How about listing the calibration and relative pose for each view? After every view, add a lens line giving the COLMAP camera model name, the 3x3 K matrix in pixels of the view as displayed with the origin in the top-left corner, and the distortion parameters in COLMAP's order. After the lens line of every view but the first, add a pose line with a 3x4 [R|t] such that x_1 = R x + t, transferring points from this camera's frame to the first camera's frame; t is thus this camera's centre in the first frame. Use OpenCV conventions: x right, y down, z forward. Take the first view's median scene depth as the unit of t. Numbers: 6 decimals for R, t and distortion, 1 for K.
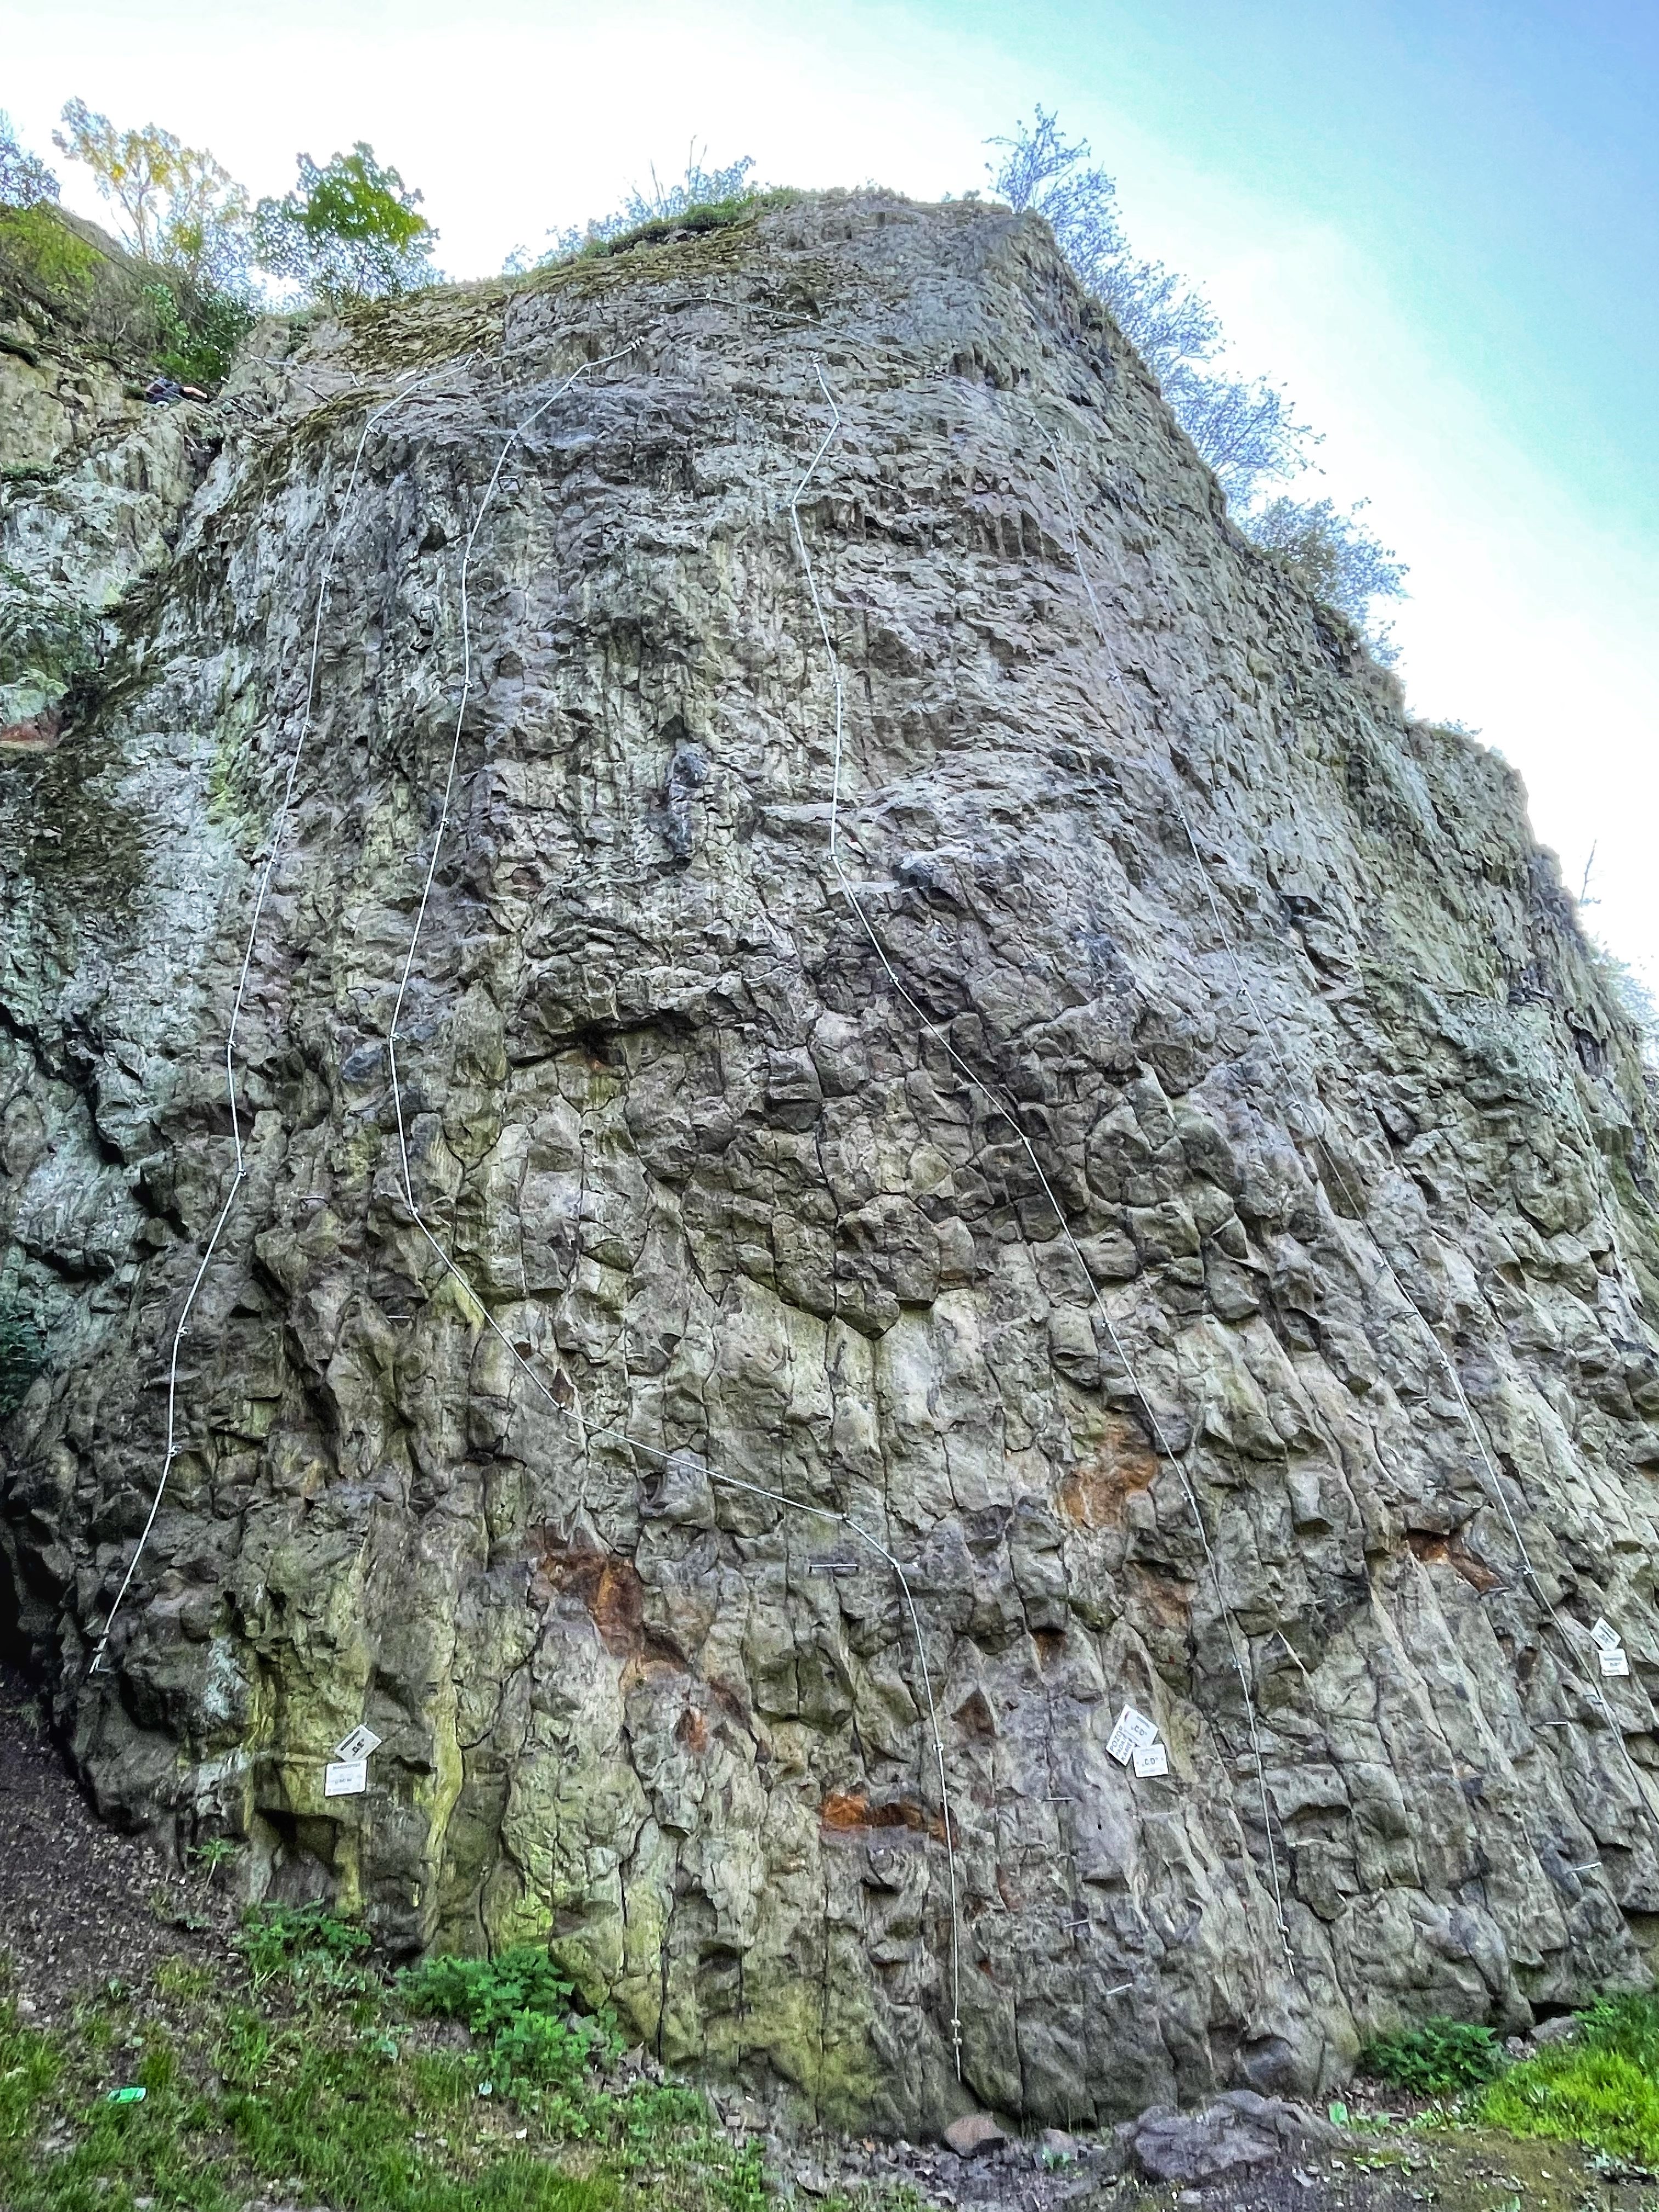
lens RADIAL K [[1245.6, 0, 837.0], [0, 1245.6, 1099.8], [0, 0, 1]] dist [0.000456, -0.004677]
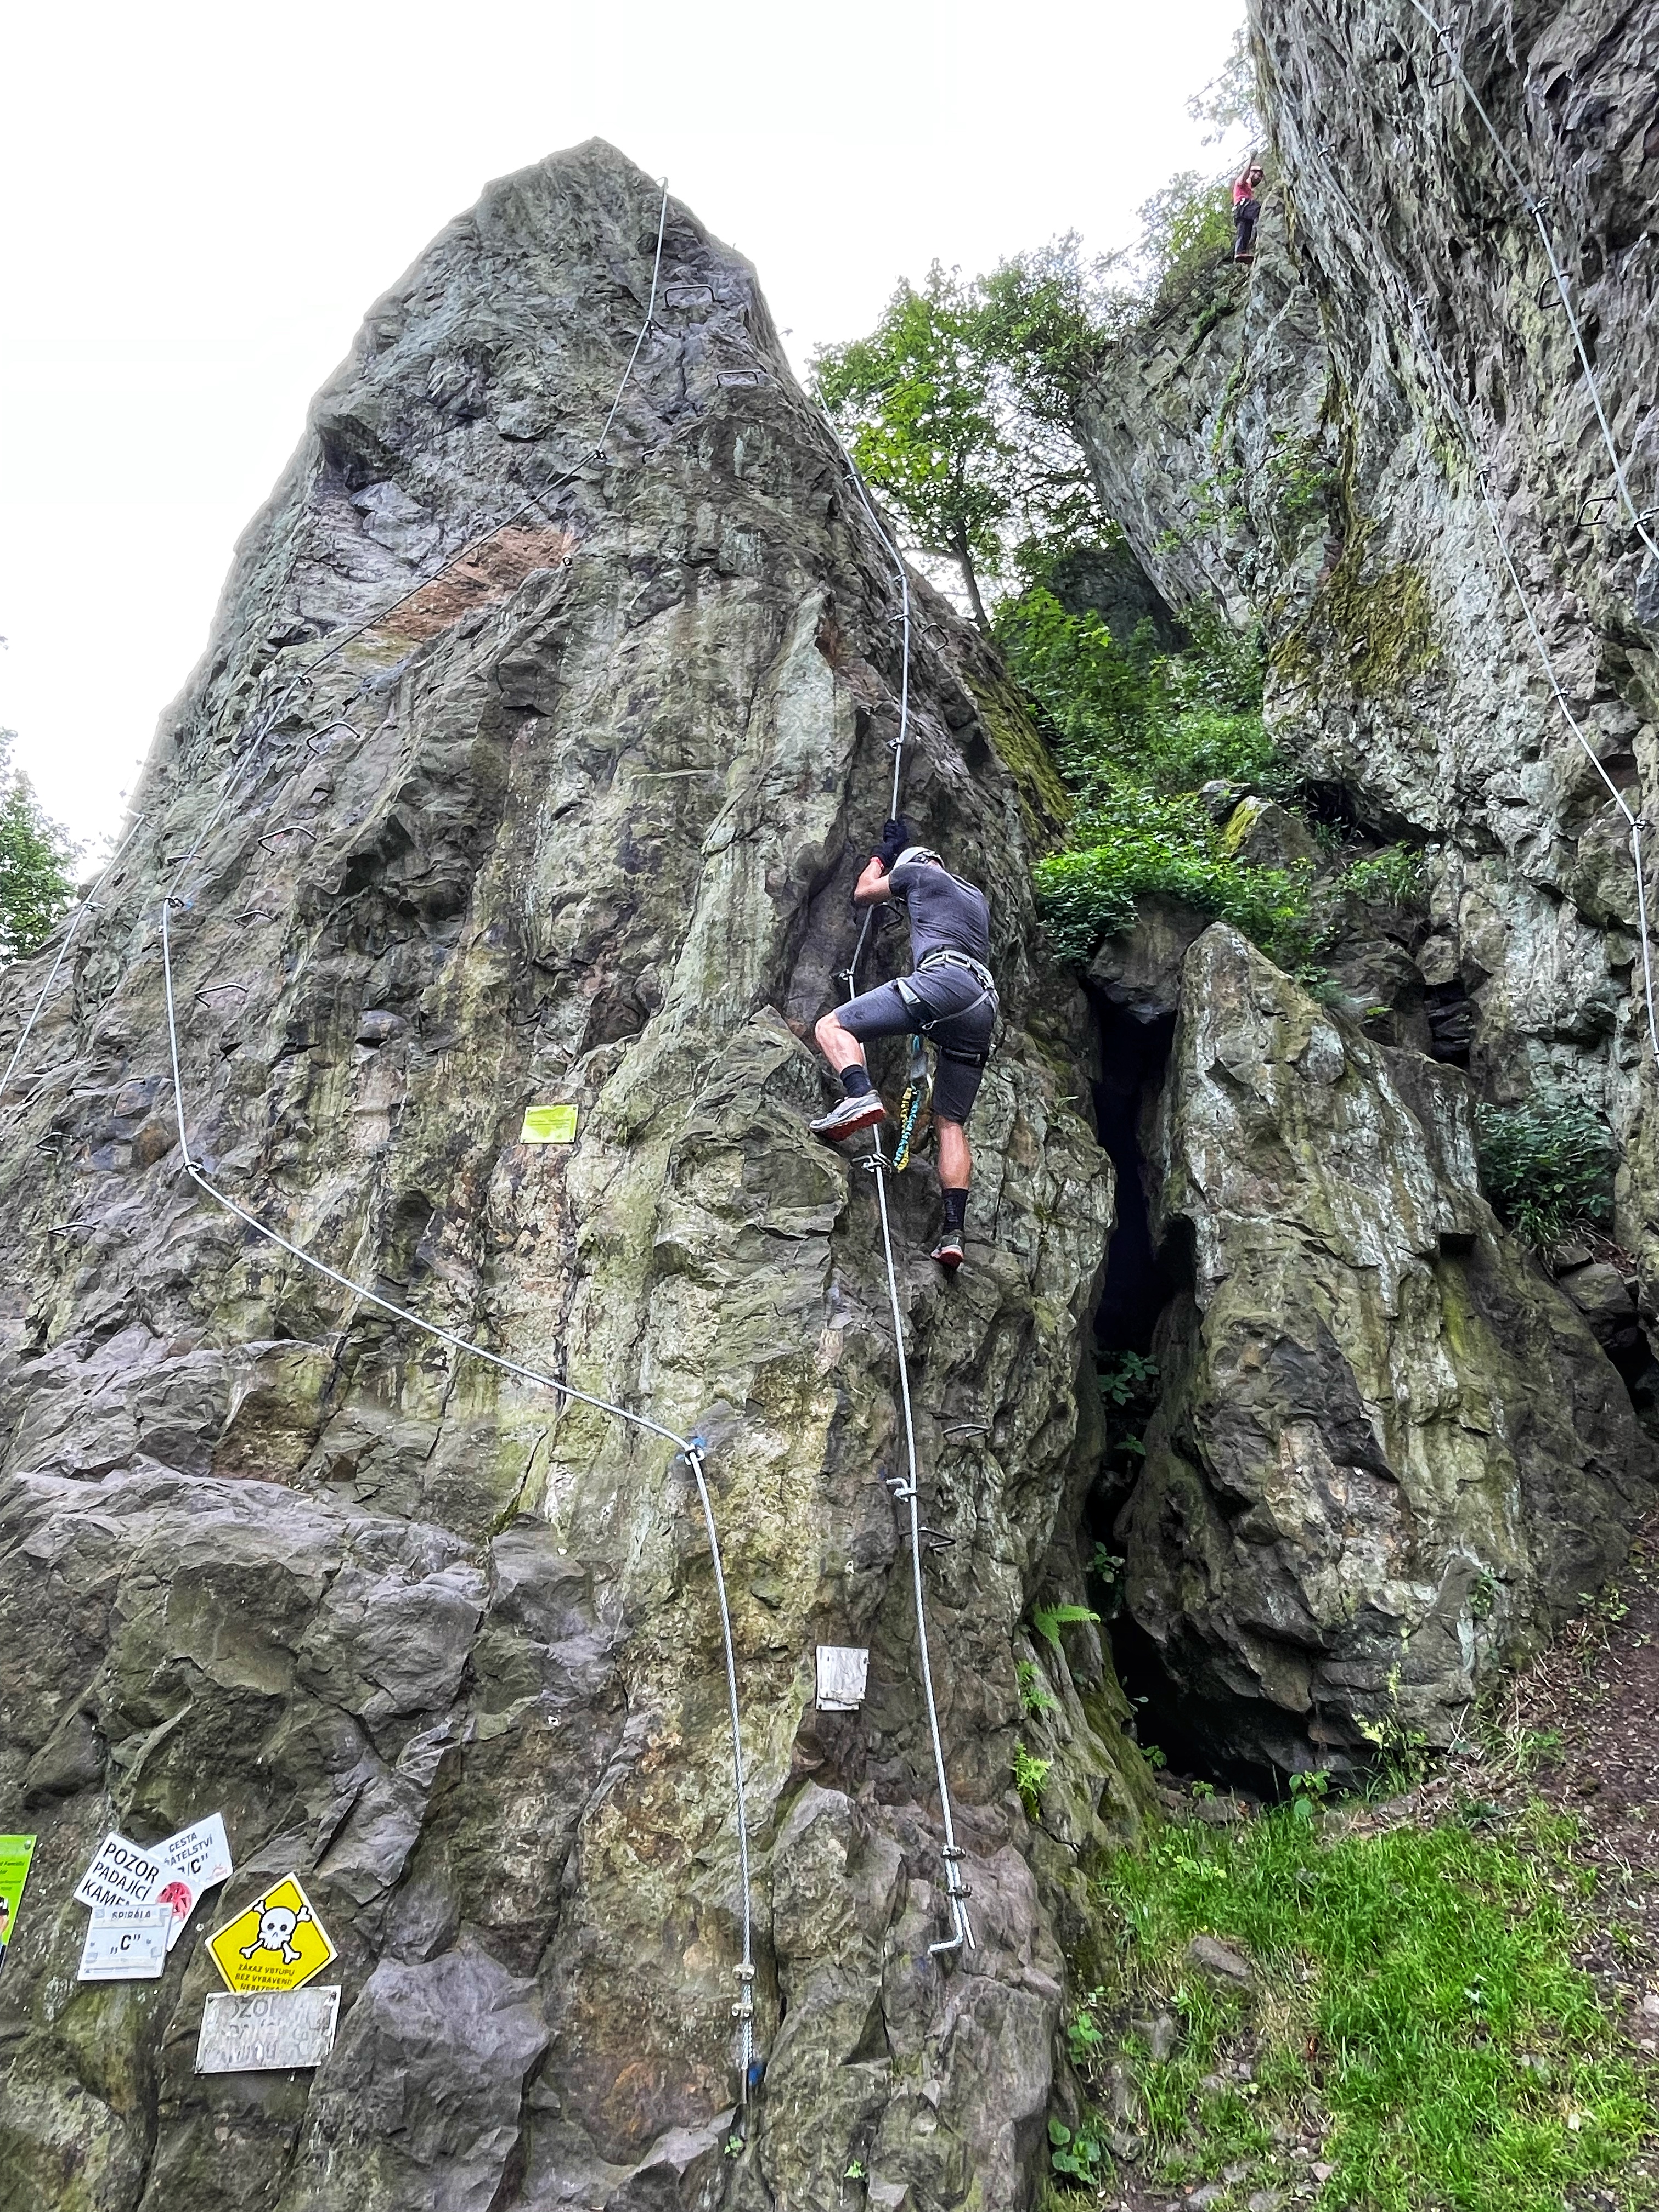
lens RADIAL K [[1245.6, 0, 839.5], [0, 1245.6, 1092.5], [0, 0, 1]] dist [0.000456, -0.004677]
pose [[0.120408, -0.368834, -0.921663, 0.049484], [0.485417, 0.831732, -0.269429, 0.128025], [0.865951, -0.414950, 0.279186, 0.291795]]
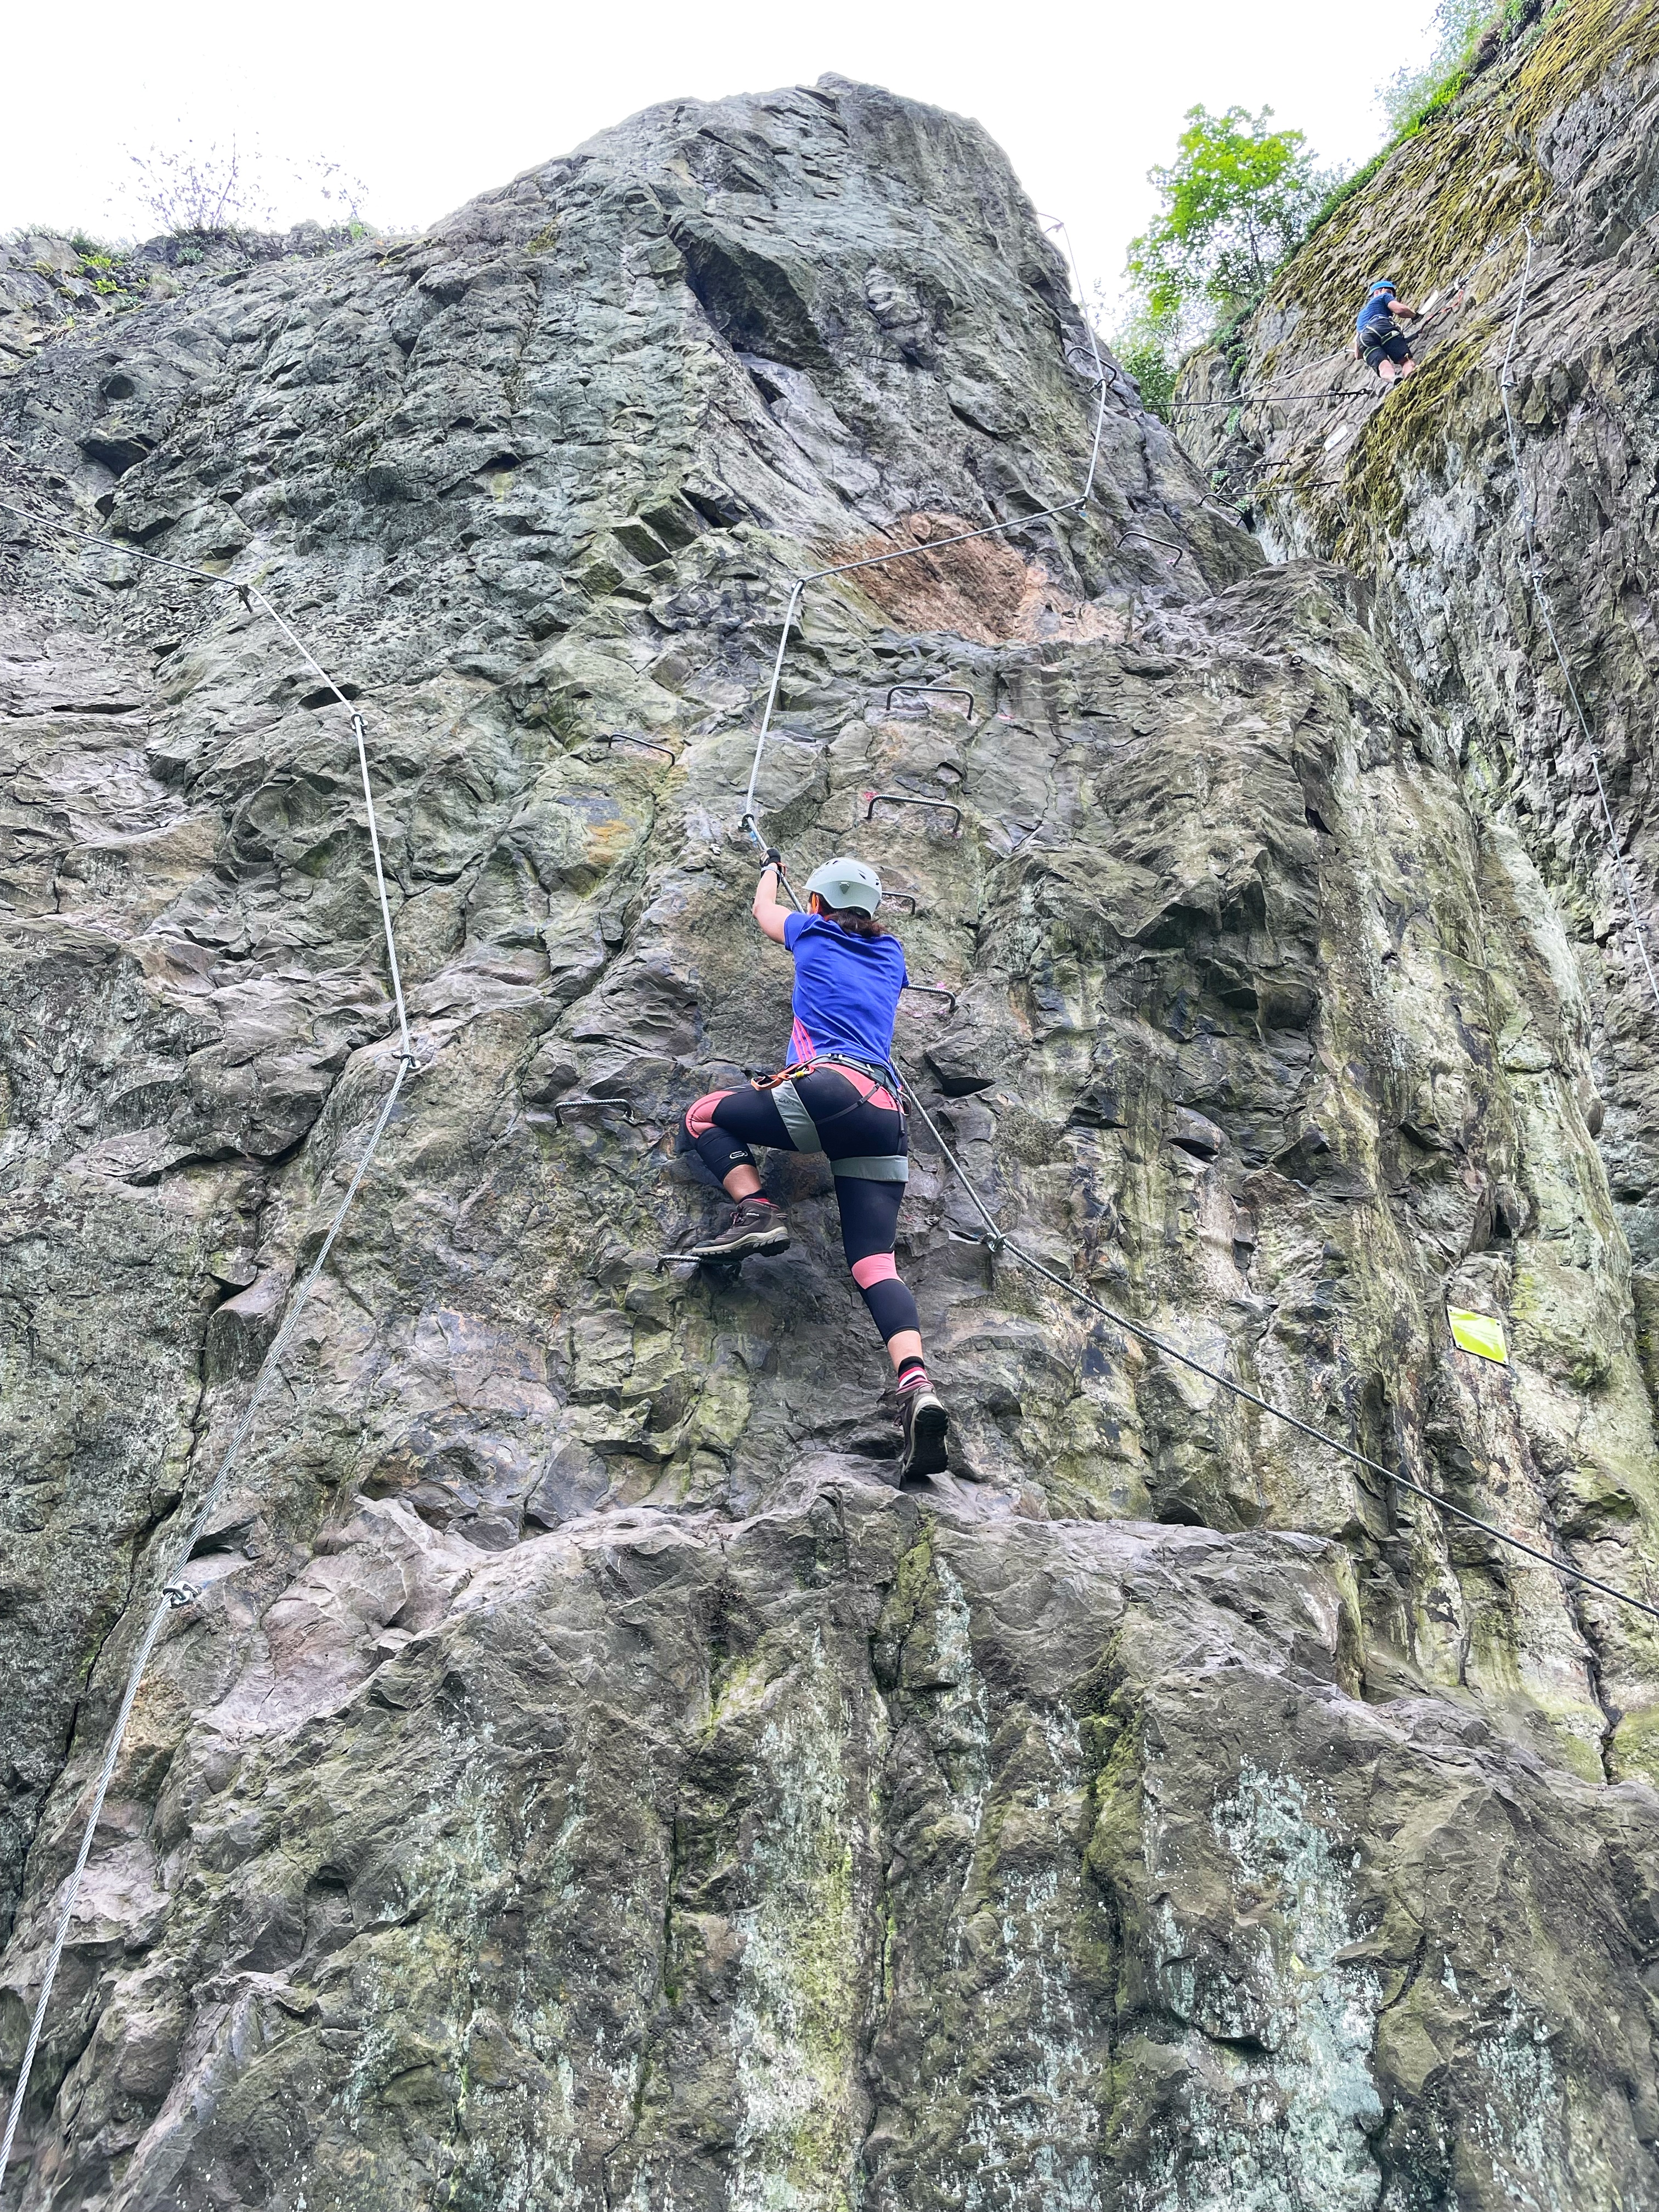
lens RADIAL K [[1679.0, 0, 814.6], [0, 1679.0, 1081.7], [0, 0, 1]] dist [0.060078, -0.062835]
pose [[0.686689, -0.369722, -0.625910, -0.169161], [0.326079, 0.926185, -0.189349, -0.064872], [0.649716, -0.074072, 0.756560, -0.155588]]
